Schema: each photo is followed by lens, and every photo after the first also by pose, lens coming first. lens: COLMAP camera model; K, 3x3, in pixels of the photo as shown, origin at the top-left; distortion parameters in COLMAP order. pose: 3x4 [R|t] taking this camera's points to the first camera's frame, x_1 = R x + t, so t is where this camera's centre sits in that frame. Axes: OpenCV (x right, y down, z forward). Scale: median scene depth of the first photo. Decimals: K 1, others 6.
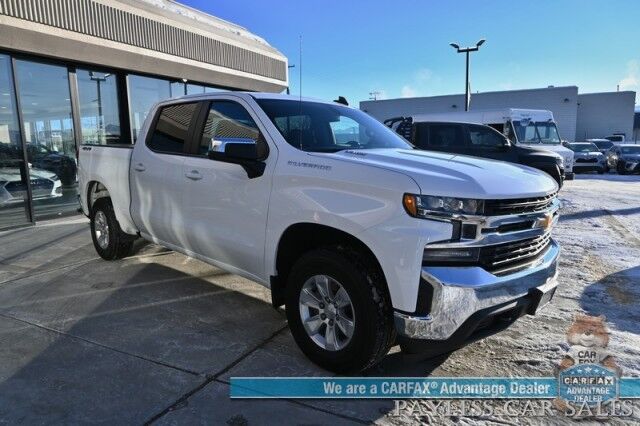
lens RADIAL K [[445.2, 0, 321.5], [0, 445.2, 217.6], [0, 0, 1]] dist [-0.019283, 0.005572]
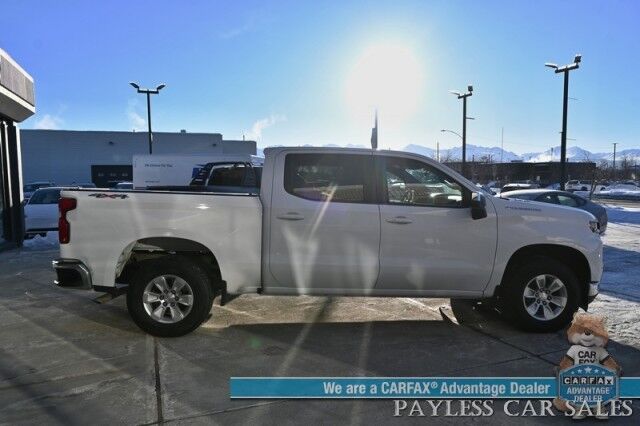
lens RADIAL K [[445.2, 0, 318.1], [0, 445.2, 215.3], [0, 0, 1]] dist [-0.019283, 0.005572]
pose [[0.657897, -0.047351, 0.751618, -0.927879], [0.110990, 0.993220, -0.034579, -0.064942], [-0.744884, 0.106172, 0.658692, 0.273114]]
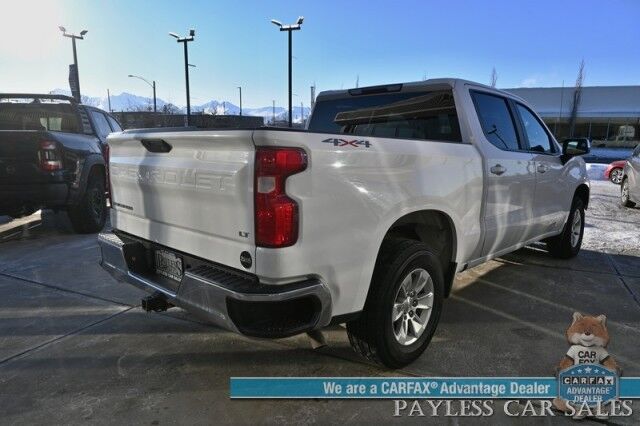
lens RADIAL K [[445.2, 0, 318.5], [0, 445.2, 214.4], [0, 0, 1]] dist [-0.019283, 0.005572]
pose [[-0.025317, -0.164789, 0.986004, -0.994538], [0.142878, 0.975598, 0.166719, -0.177043], [-0.989416, 0.145099, -0.001154, 1.117207]]
